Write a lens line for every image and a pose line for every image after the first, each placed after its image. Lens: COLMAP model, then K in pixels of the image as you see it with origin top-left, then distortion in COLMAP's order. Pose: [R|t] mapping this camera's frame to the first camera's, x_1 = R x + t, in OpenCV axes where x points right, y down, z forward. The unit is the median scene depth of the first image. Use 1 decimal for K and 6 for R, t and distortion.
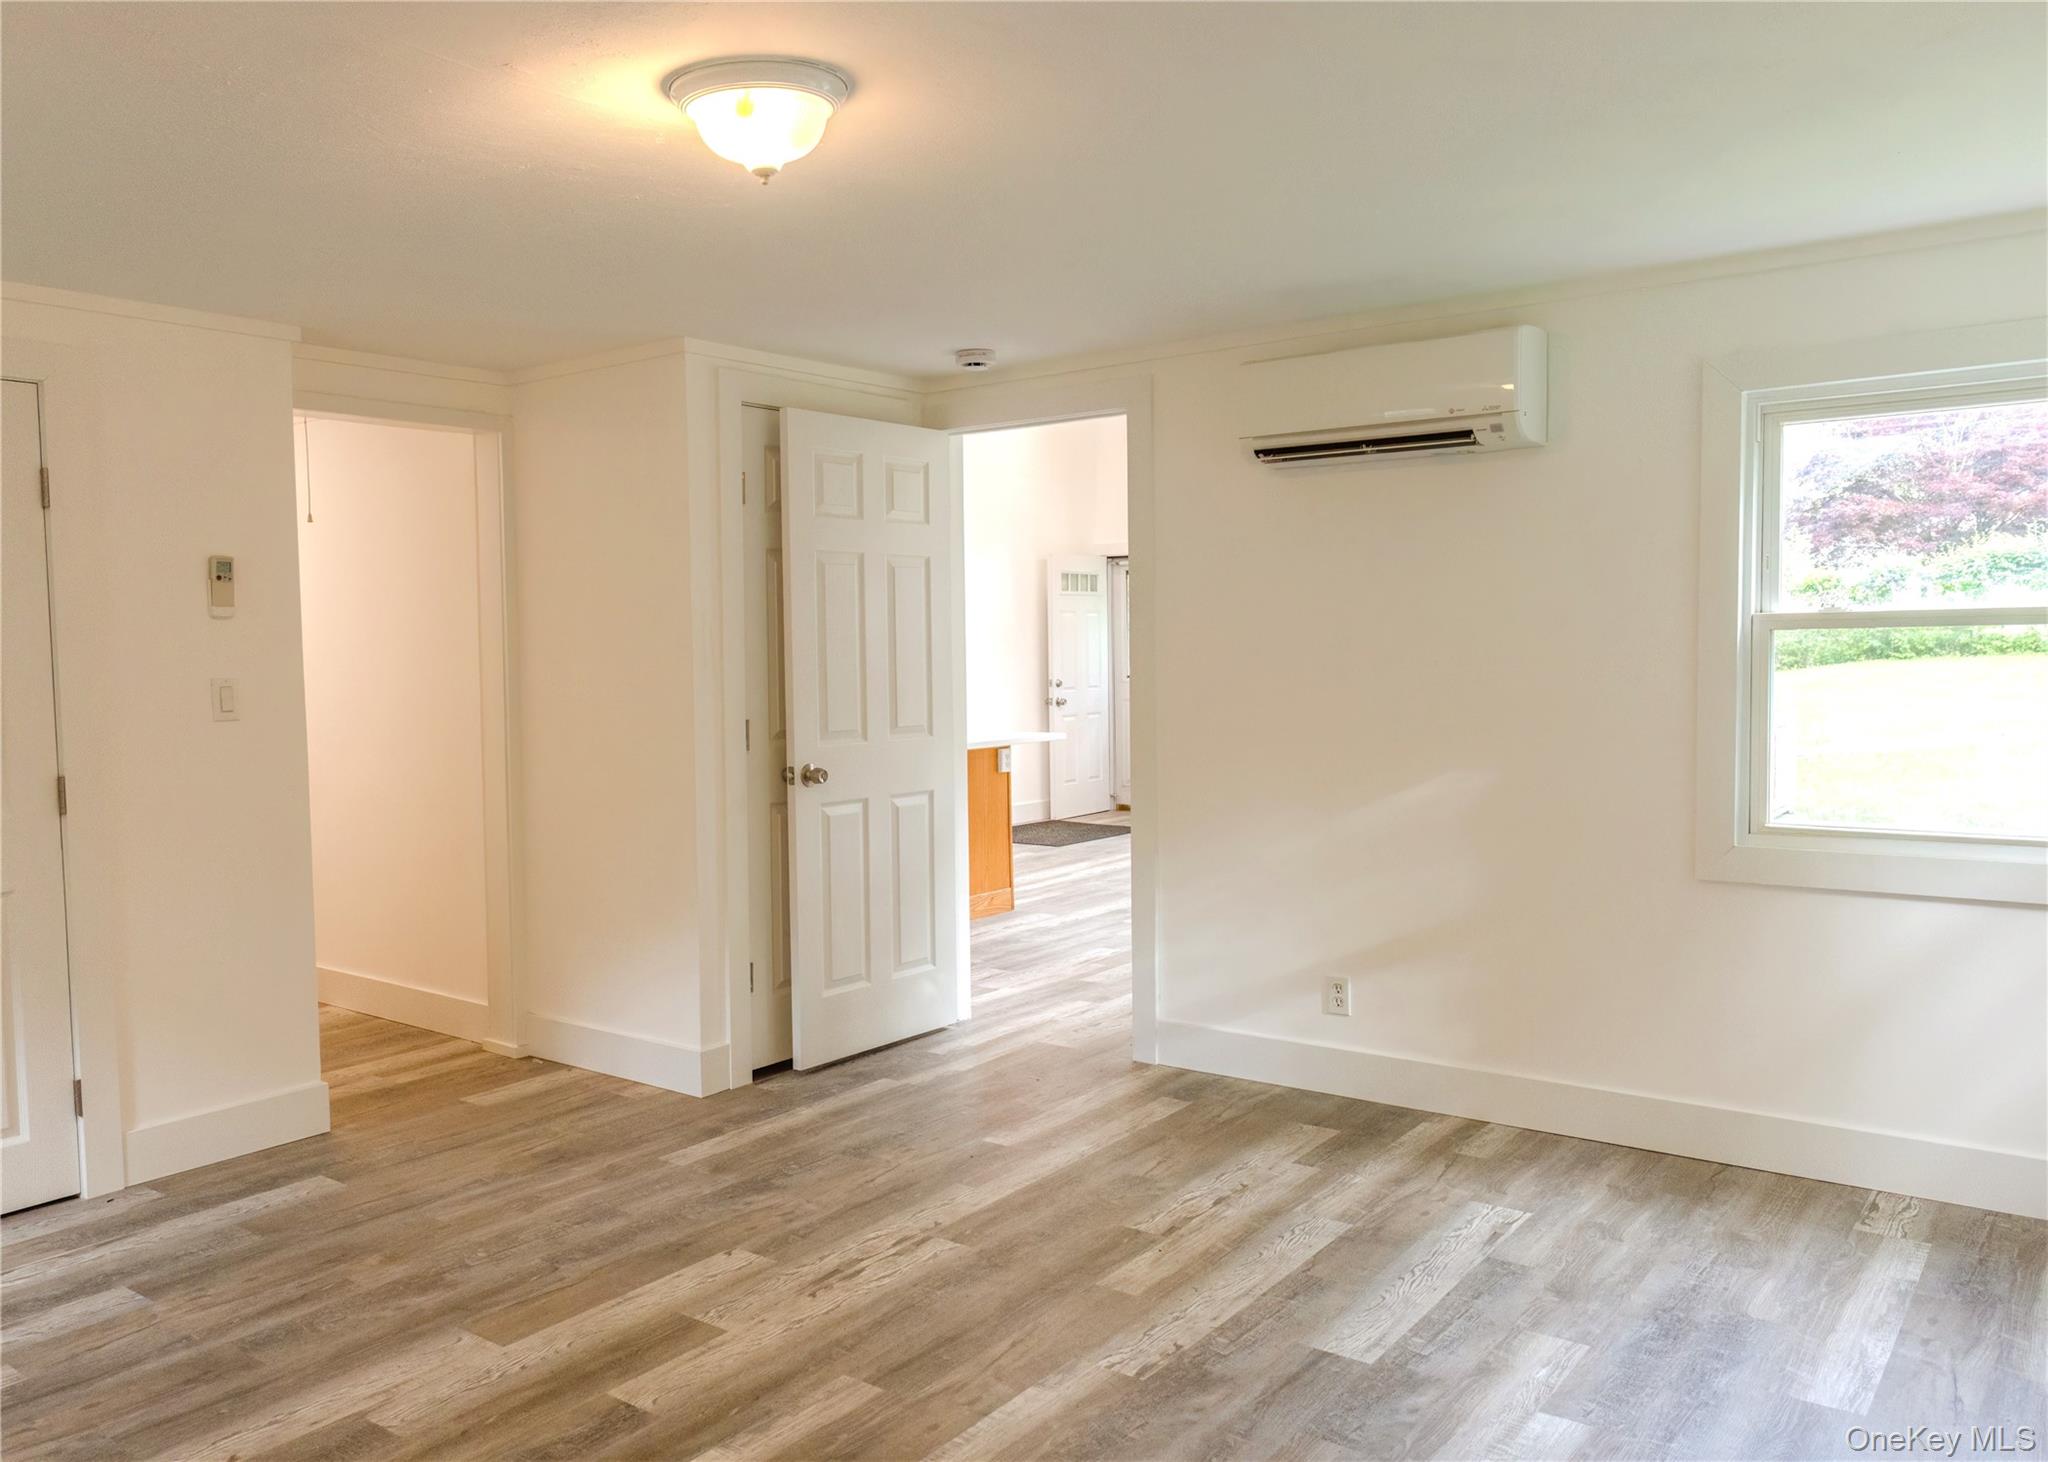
lens RADIAL K [[1551.8, 0, 1031.3], [0, 1551.8, 726.4], [0, 0, 1]] dist [0.001332, 0.000592]
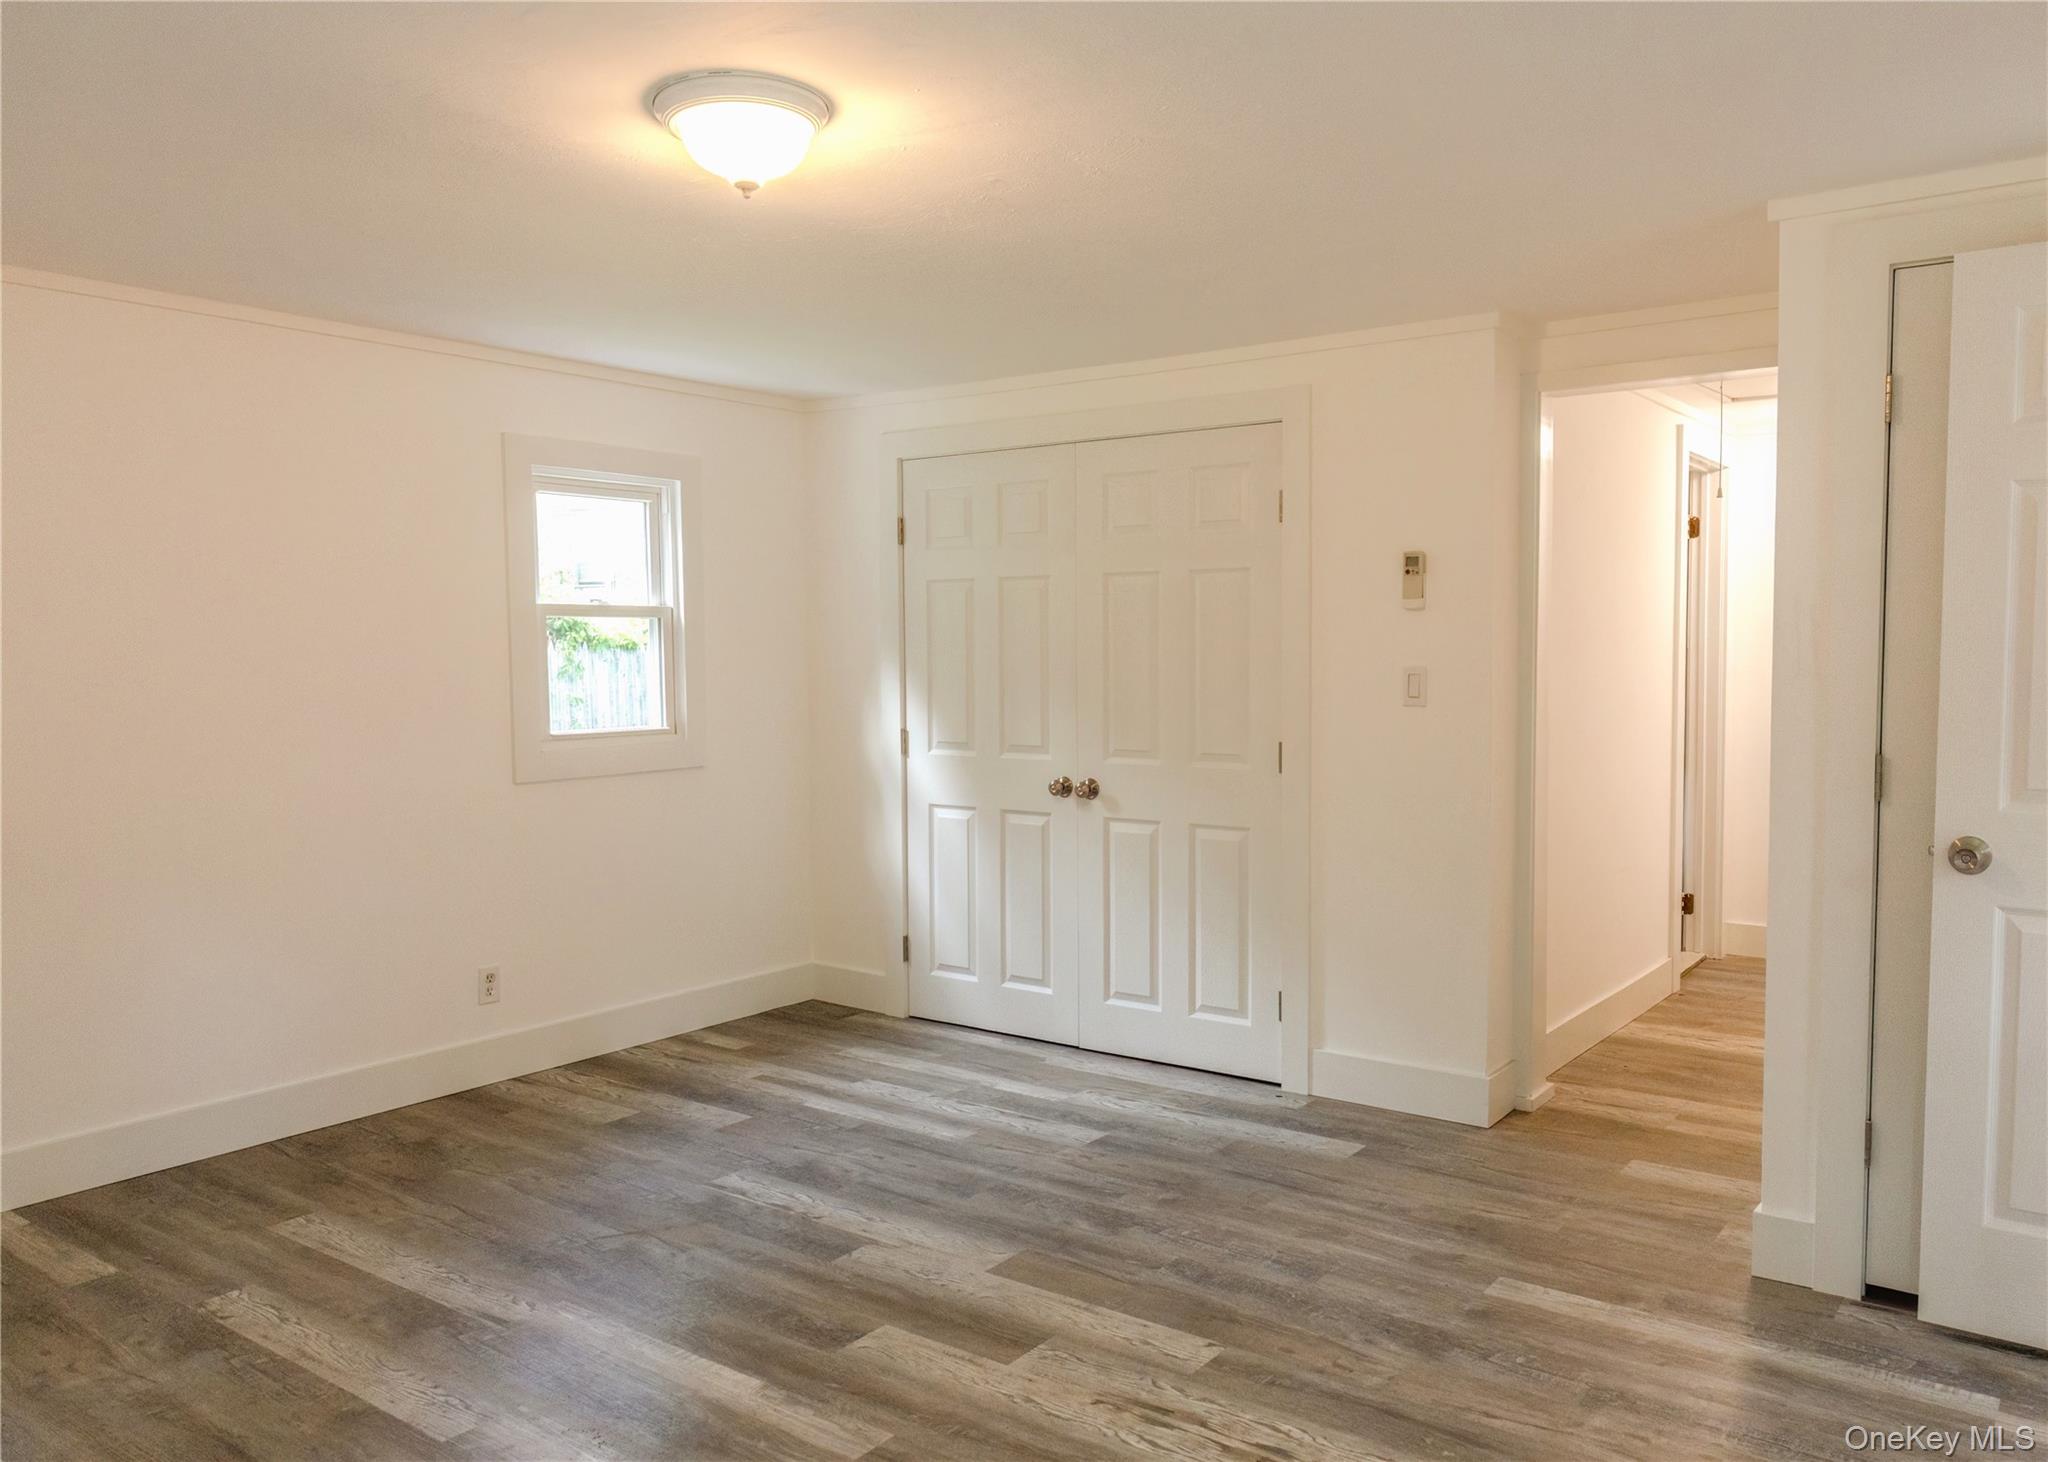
lens RADIAL K [[1551.8, 0, 1072.7], [0, 1551.8, 730.2], [0, 0, 1]] dist [0.001332, 0.000592]
pose [[-0.002731, 0.070134, -0.997534, 0.678675], [-0.049493, 0.996306, 0.070183, -0.062618], [0.998771, 0.049563, 0.000750, 0.952037]]
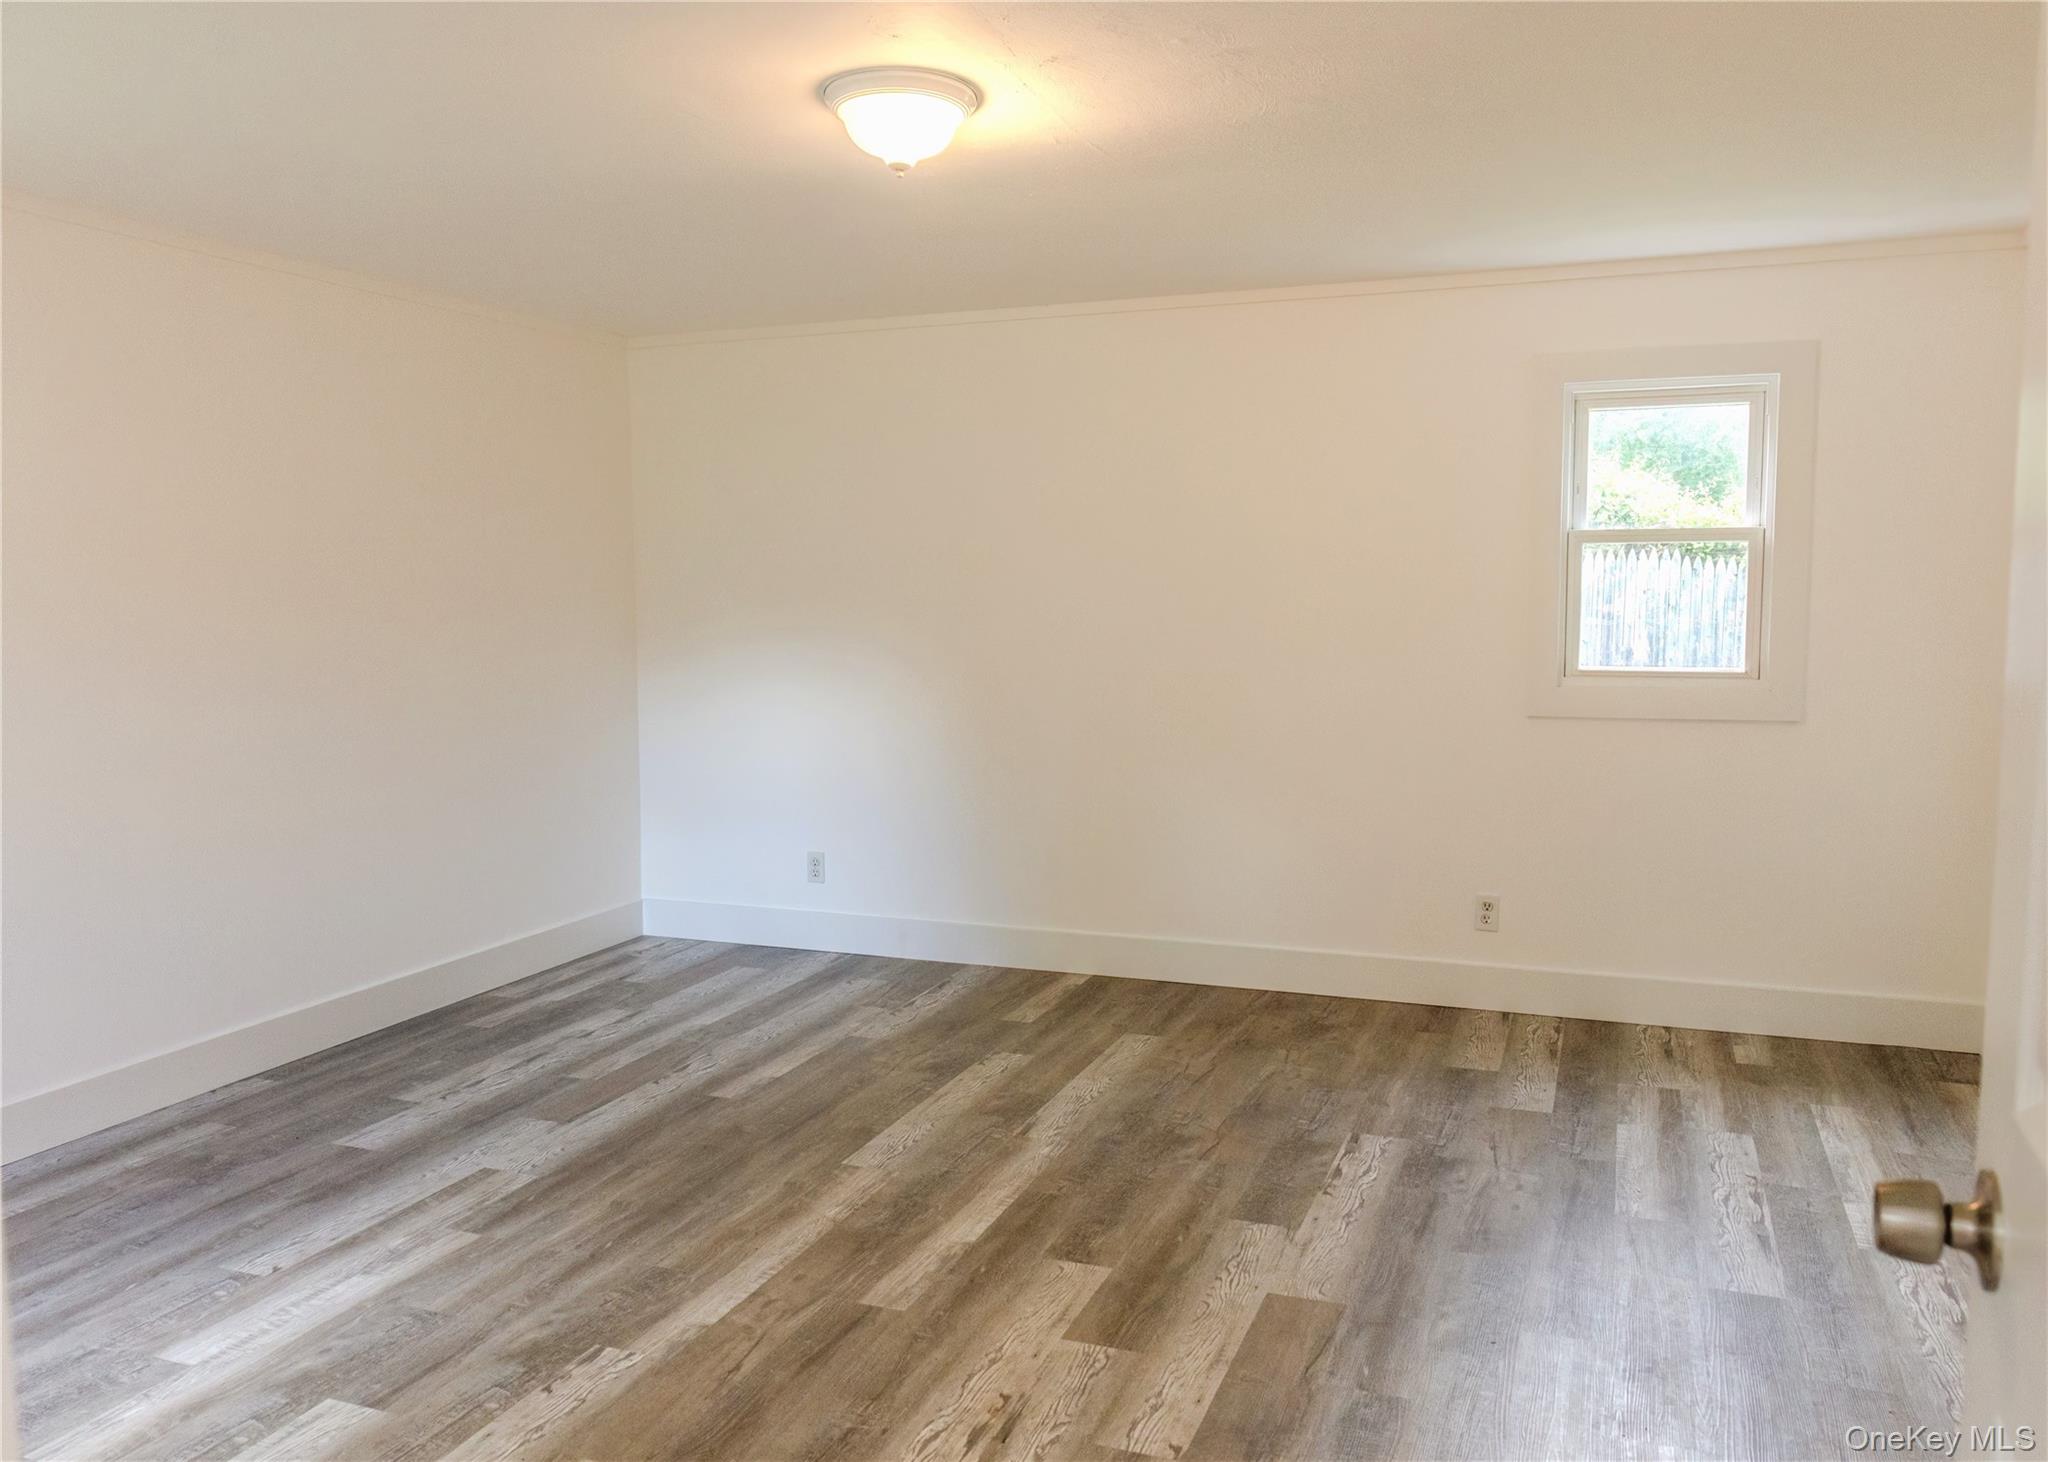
lens RADIAL K [[1551.8, 0, 1011.1], [0, 1551.8, 743.4], [0, 0, 1]] dist [0.001332, 0.000592]
pose [[-0.971043, 0.044981, -0.234631, 0.027096], [0.007972, 0.987669, 0.156353, -0.086423], [0.238771, 0.149956, -0.959428, 1.684682]]
